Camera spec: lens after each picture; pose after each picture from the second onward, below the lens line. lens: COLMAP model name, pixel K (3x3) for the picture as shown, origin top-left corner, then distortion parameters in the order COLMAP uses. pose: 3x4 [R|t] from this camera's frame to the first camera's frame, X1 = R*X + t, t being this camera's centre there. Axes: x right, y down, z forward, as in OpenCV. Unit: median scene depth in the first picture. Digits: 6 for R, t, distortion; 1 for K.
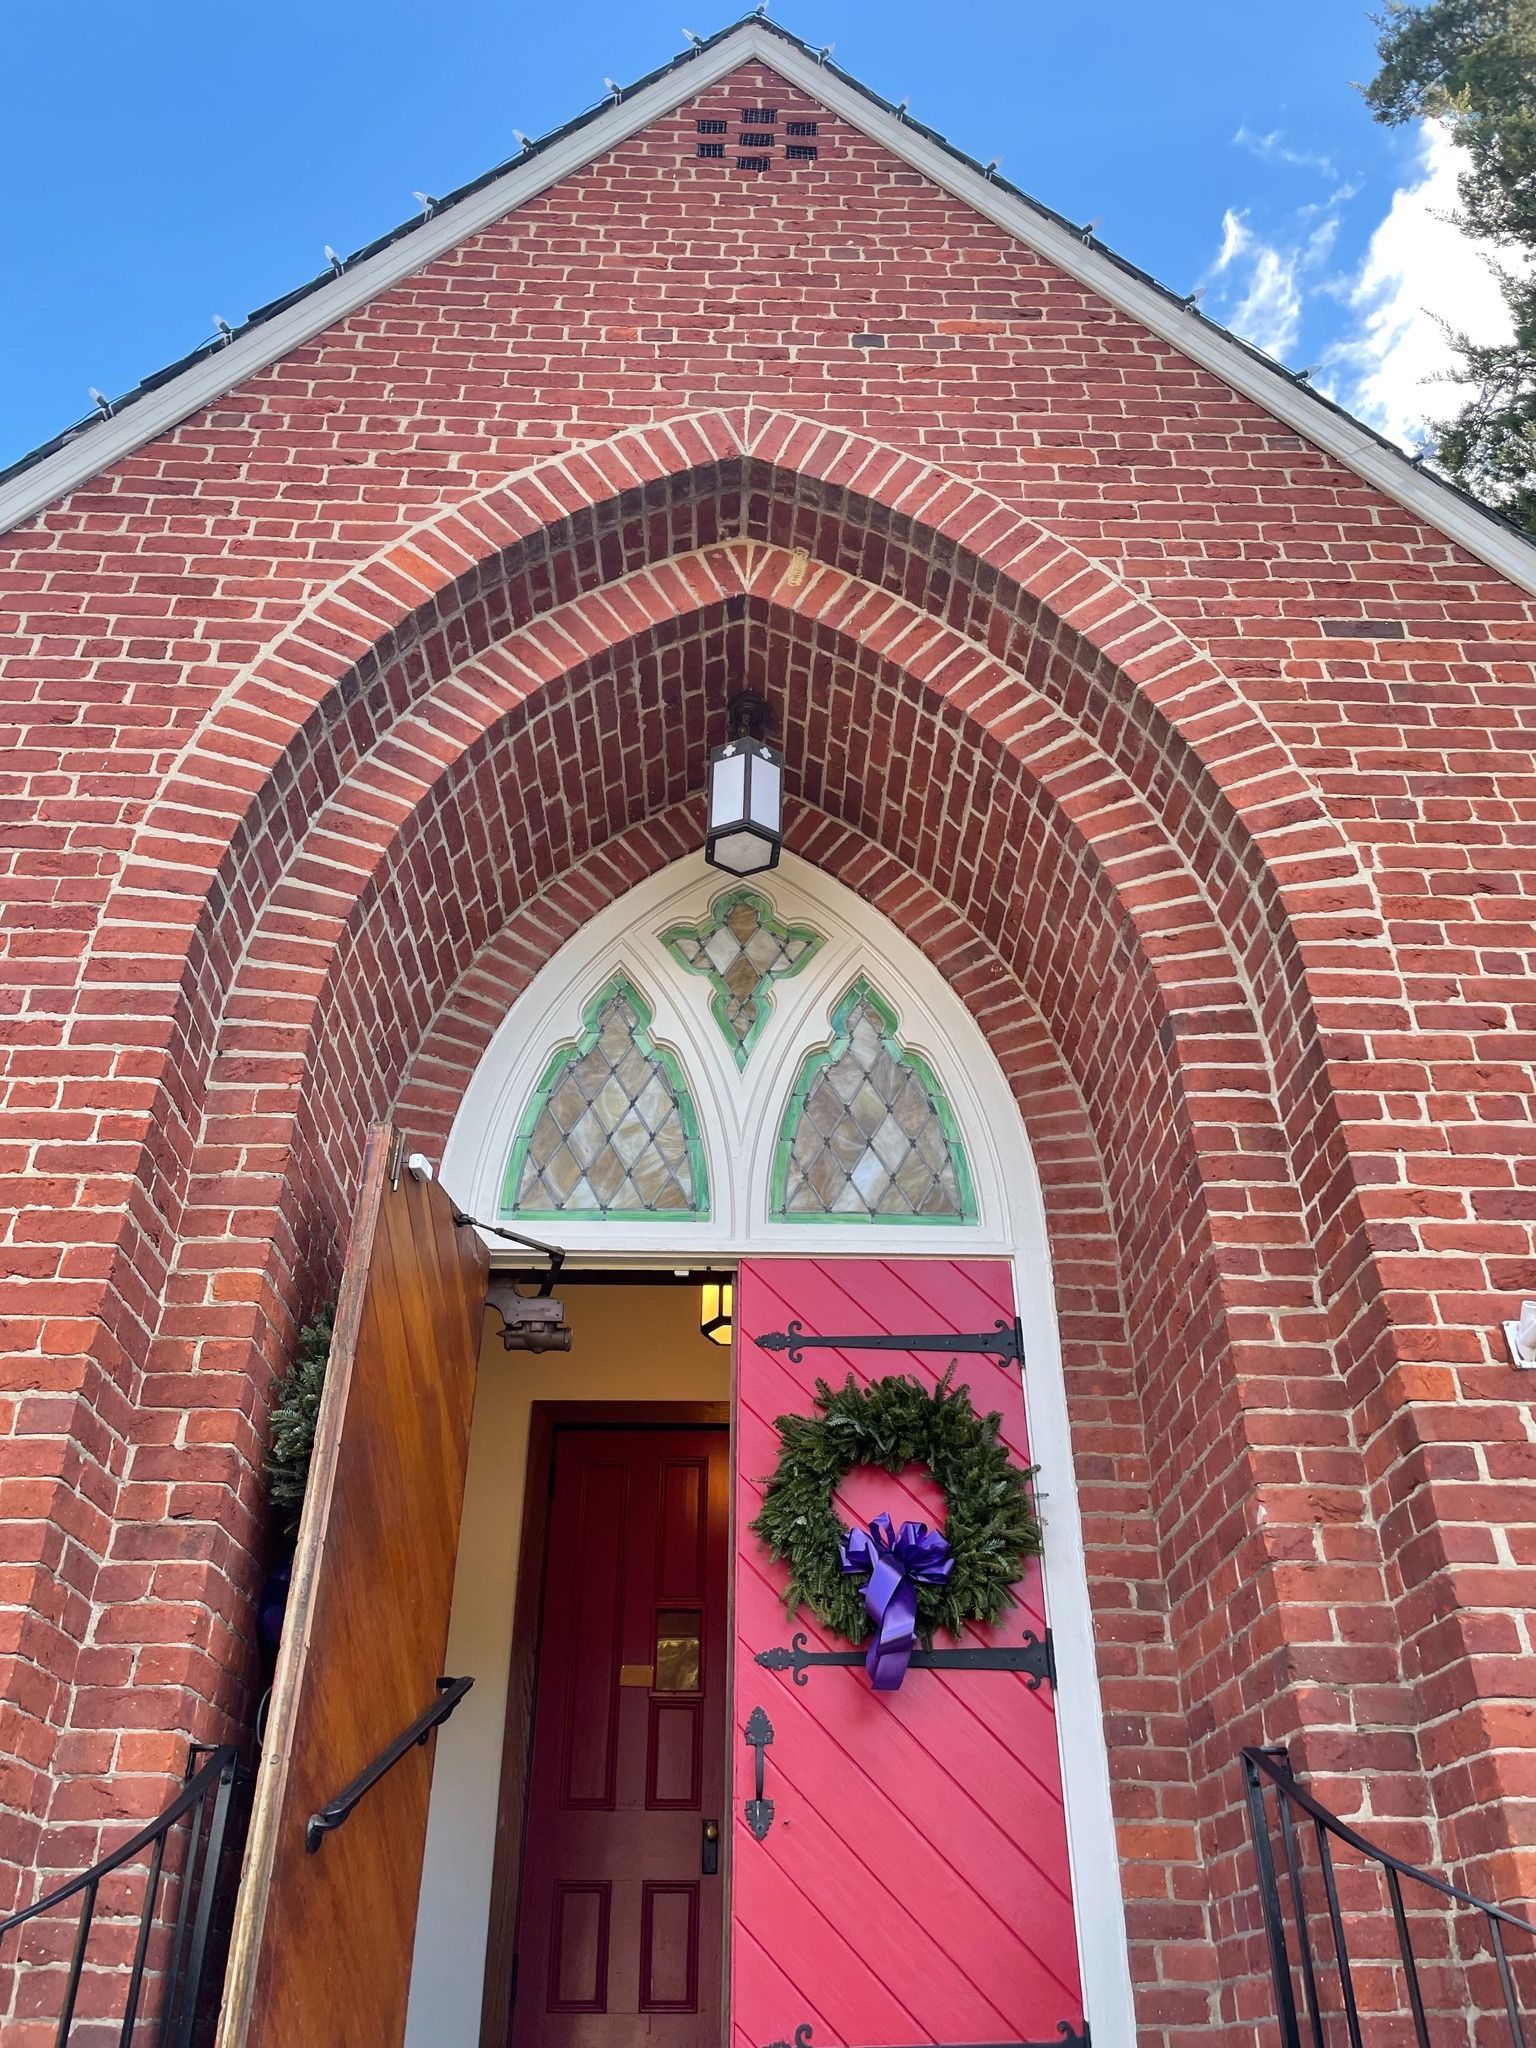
lens RADIAL K [[1566.3, 0, 745.1], [0, 1566.3, 1019.8], [0, 0, 1]] dist [0.113625, -0.177807]
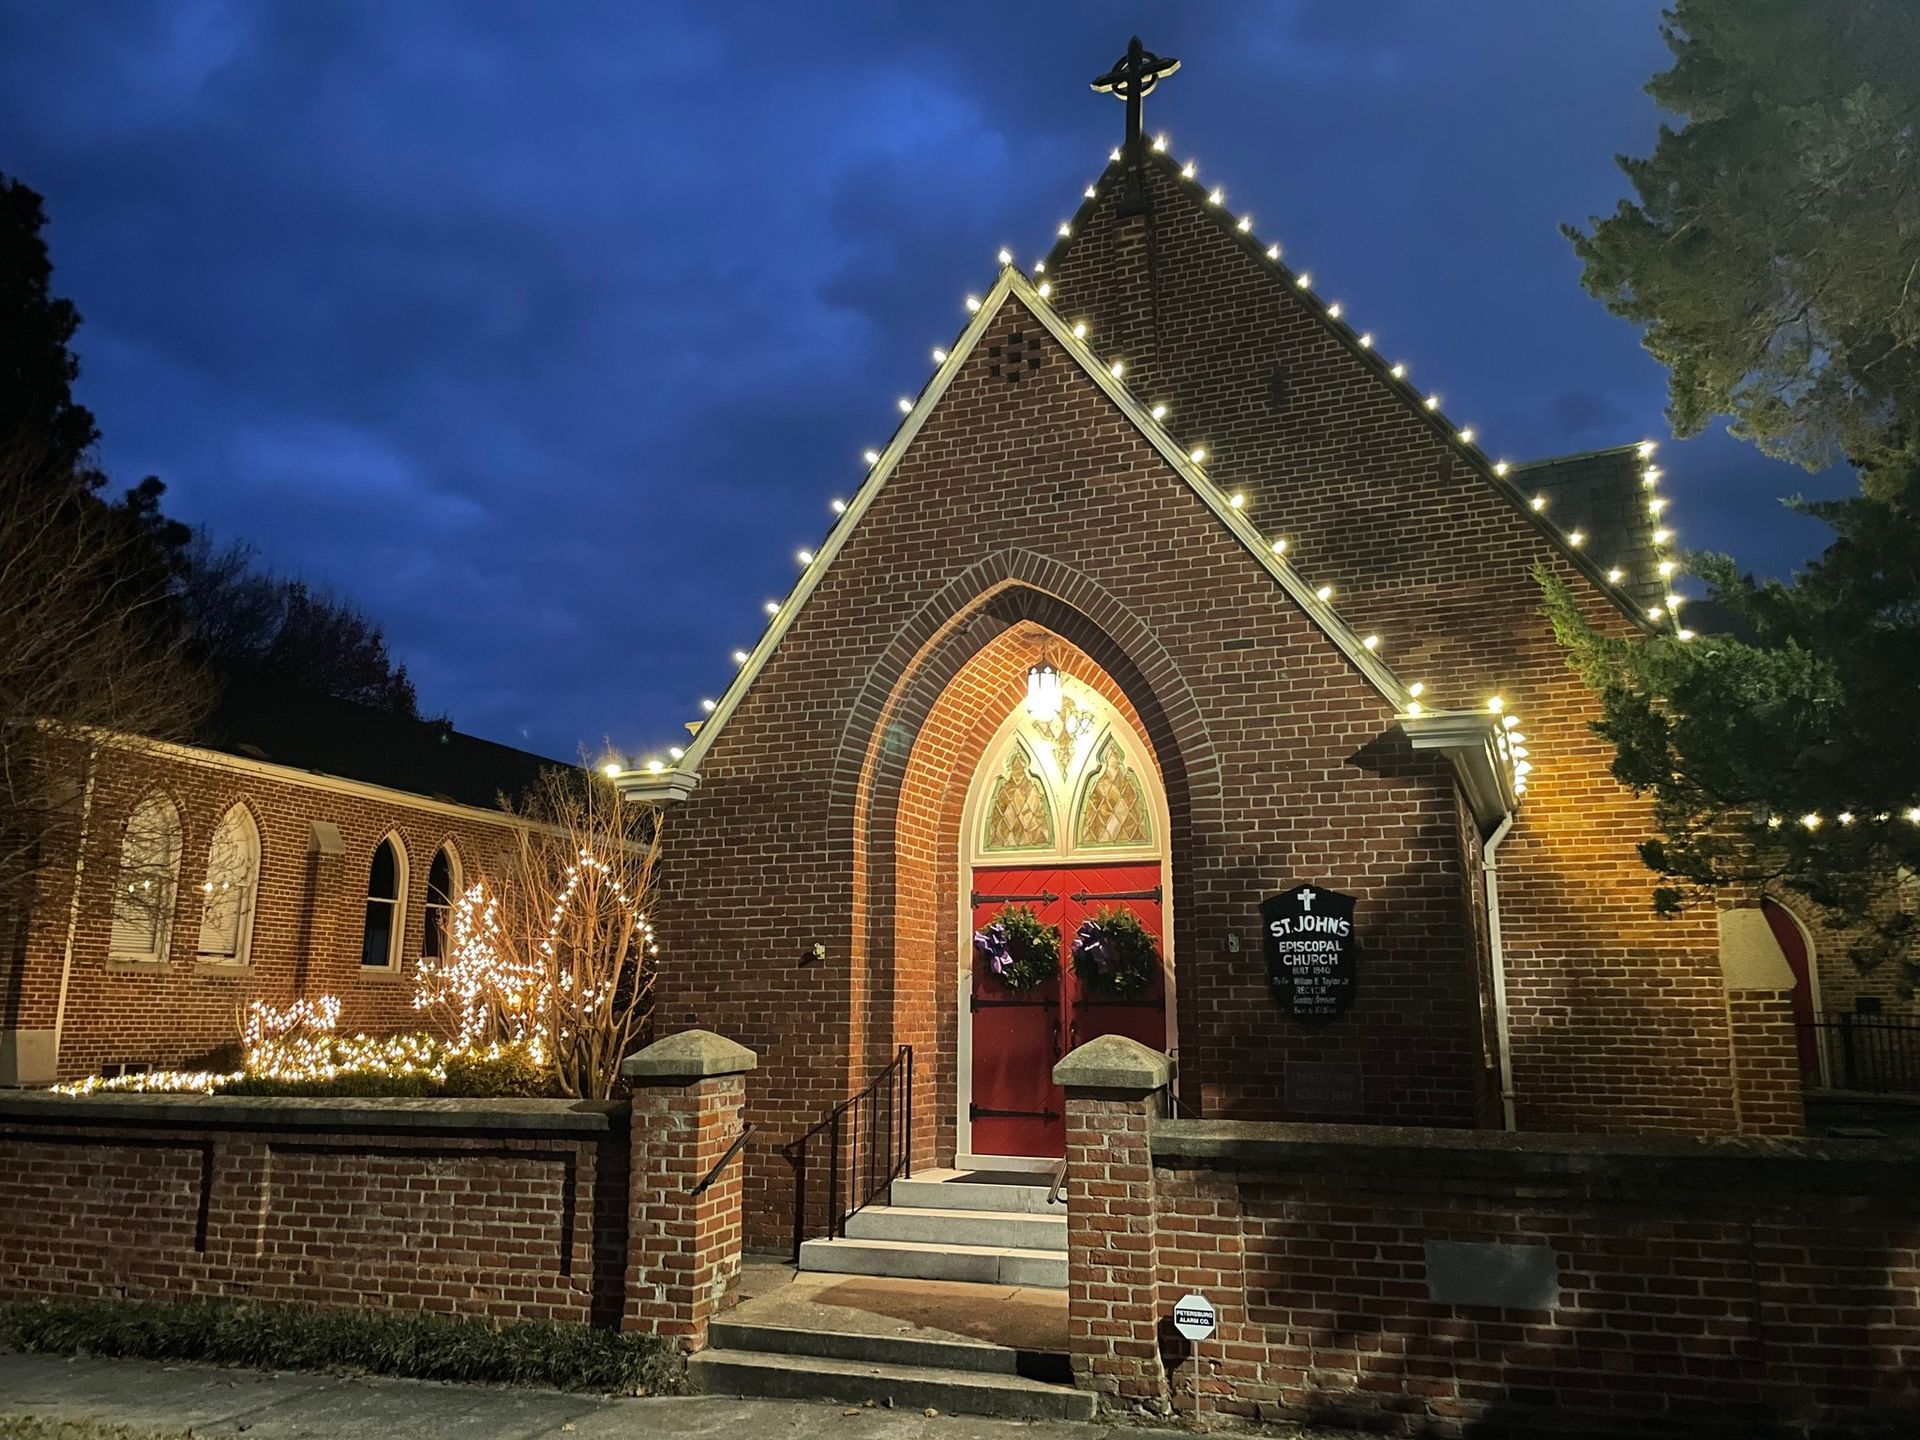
lens RADIAL K [[1468.4, 0, 951.8], [0, 1468.4, 707.1], [0, 0, 1]] dist [0.113625, -0.177807]
pose [[0.909868, -0.077483, -0.407598, 0.868846], [0.224824, 0.917747, 0.327405, -0.966826], [0.348704, -0.389534, 0.852449, -1.135204]]
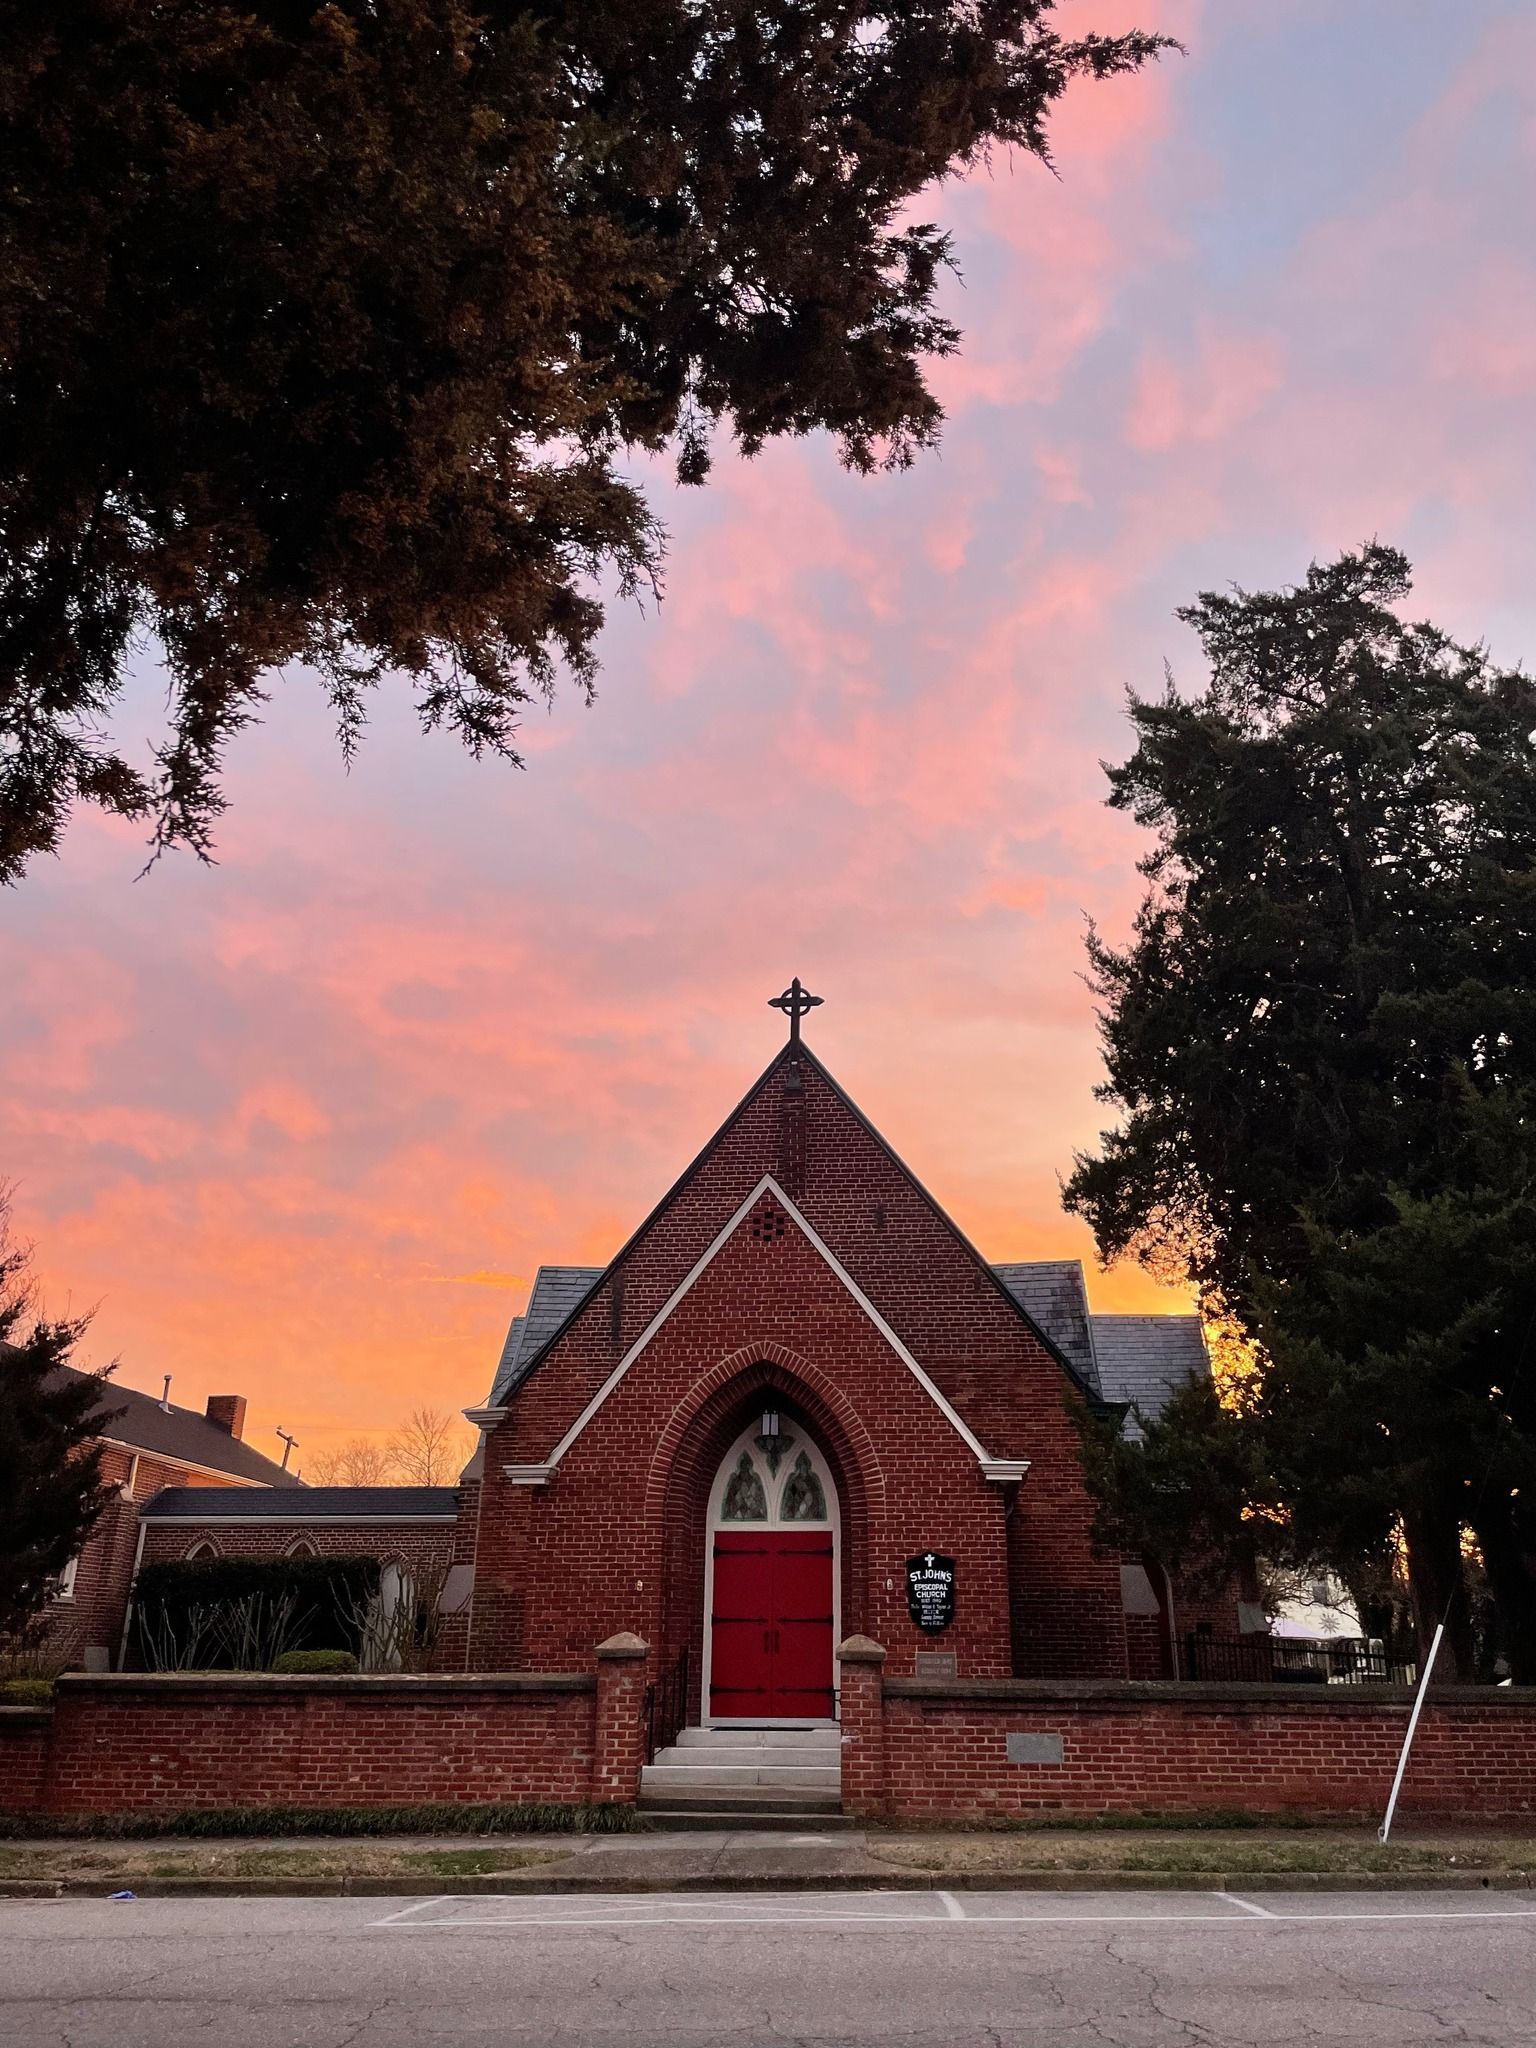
lens RADIAL K [[1658.1, 0, 760.3], [0, 1658.1, 978.8], [0, 0, 1]] dist [0.119125, -0.207582]
pose [[0.990516, -0.041825, -0.130873, 0.650631], [0.068056, 0.976830, 0.202908, -2.364258], [0.119354, -0.209890, 0.970413, -3.338141]]
